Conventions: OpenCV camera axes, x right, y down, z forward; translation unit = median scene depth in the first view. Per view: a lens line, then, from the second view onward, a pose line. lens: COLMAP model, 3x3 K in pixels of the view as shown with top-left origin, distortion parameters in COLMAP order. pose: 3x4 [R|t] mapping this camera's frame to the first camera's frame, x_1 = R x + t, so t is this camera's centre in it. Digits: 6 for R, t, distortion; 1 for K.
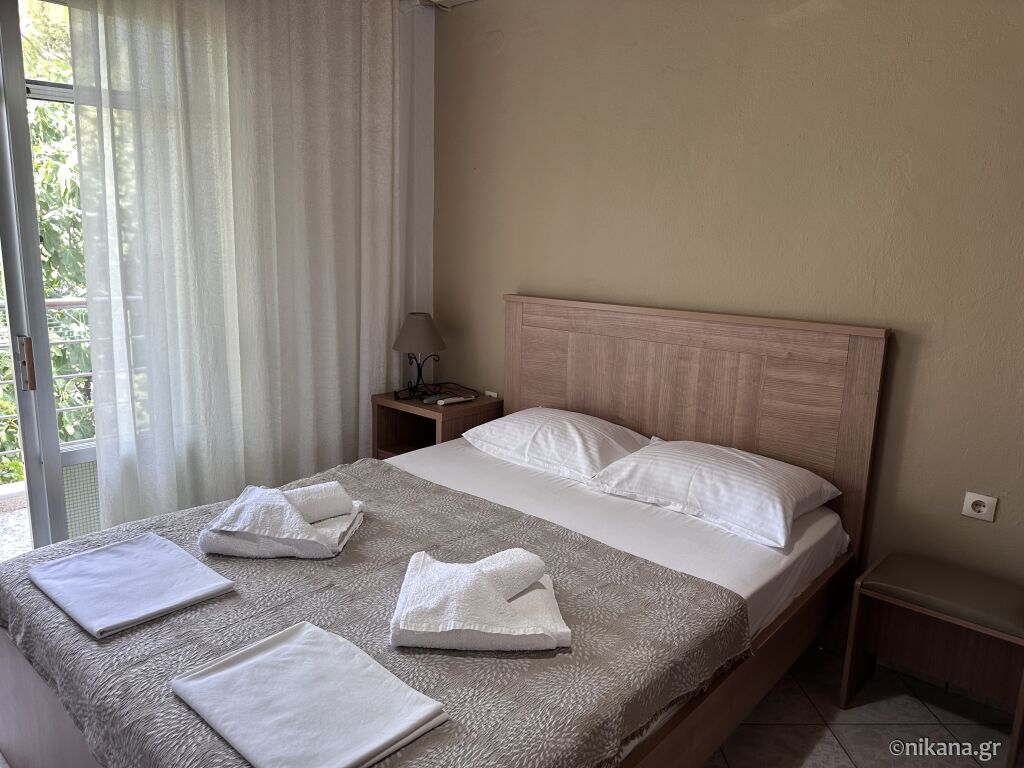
lens RADIAL K [[728.7, 0, 517.5], [0, 728.7, 383.8], [0, 0, 1]] dist [0.072109, -0.098571]
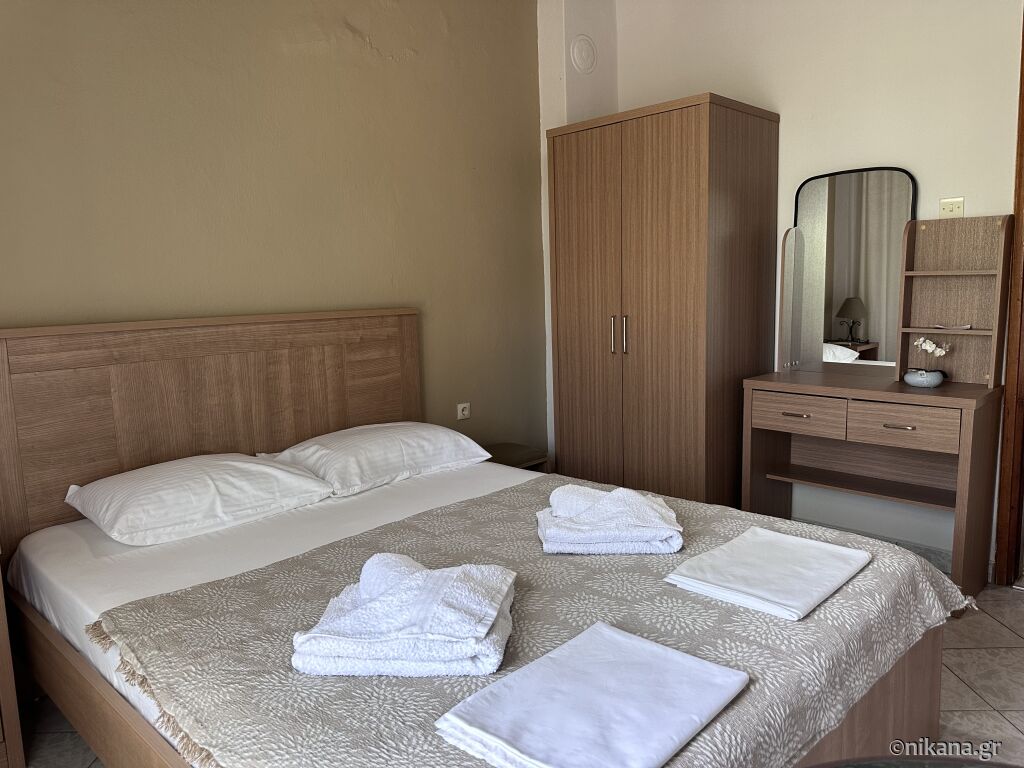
lens RADIAL K [[728.7, 0, 520.4], [0, 728.7, 383.7], [0, 0, 1]] dist [0.072109, -0.098571]
pose [[0.023359, -0.164706, 0.986066, -0.759146], [0.223131, 0.962313, 0.155452, -0.089514], [-0.974508, 0.216391, 0.059230, 0.642508]]
